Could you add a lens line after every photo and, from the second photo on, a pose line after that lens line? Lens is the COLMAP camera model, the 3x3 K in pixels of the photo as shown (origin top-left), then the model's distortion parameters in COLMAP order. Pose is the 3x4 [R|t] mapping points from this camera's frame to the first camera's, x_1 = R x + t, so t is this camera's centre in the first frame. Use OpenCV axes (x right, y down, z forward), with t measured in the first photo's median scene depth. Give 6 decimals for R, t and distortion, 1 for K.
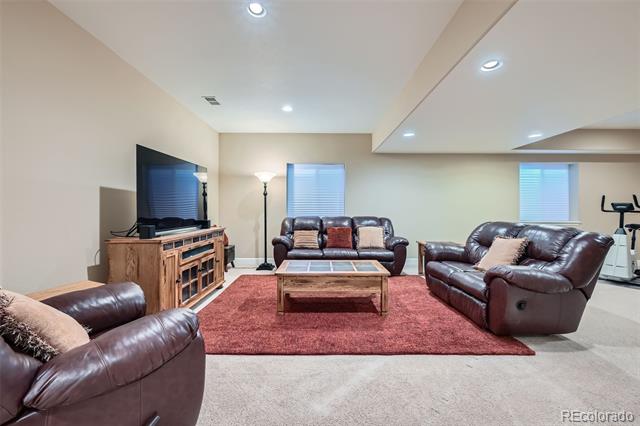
lens RADIAL K [[261.1, 0, 317.9], [0, 261.1, 209.5], [0, 0, 1]] dist [0.001889, 0.000132]
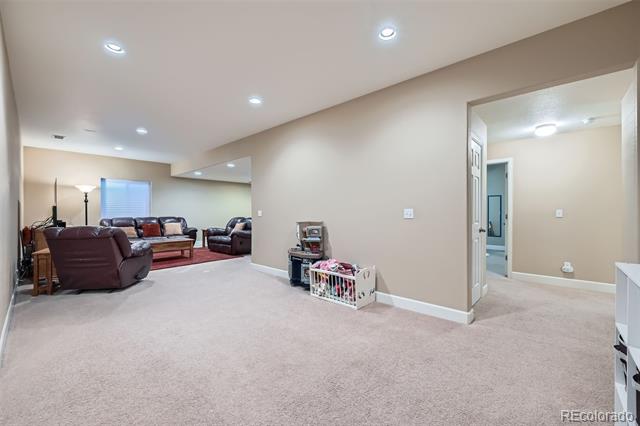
lens RADIAL K [[261.1, 0, 318.1], [0, 261.1, 210.8], [0, 0, 1]] dist [0.001889, 0.000132]
pose [[0.673247, -0.005268, 0.739399, -0.390109], [0.006819, 0.999976, 0.000916, -0.003950], [-0.739386, 0.004425, 0.673267, -0.771078]]
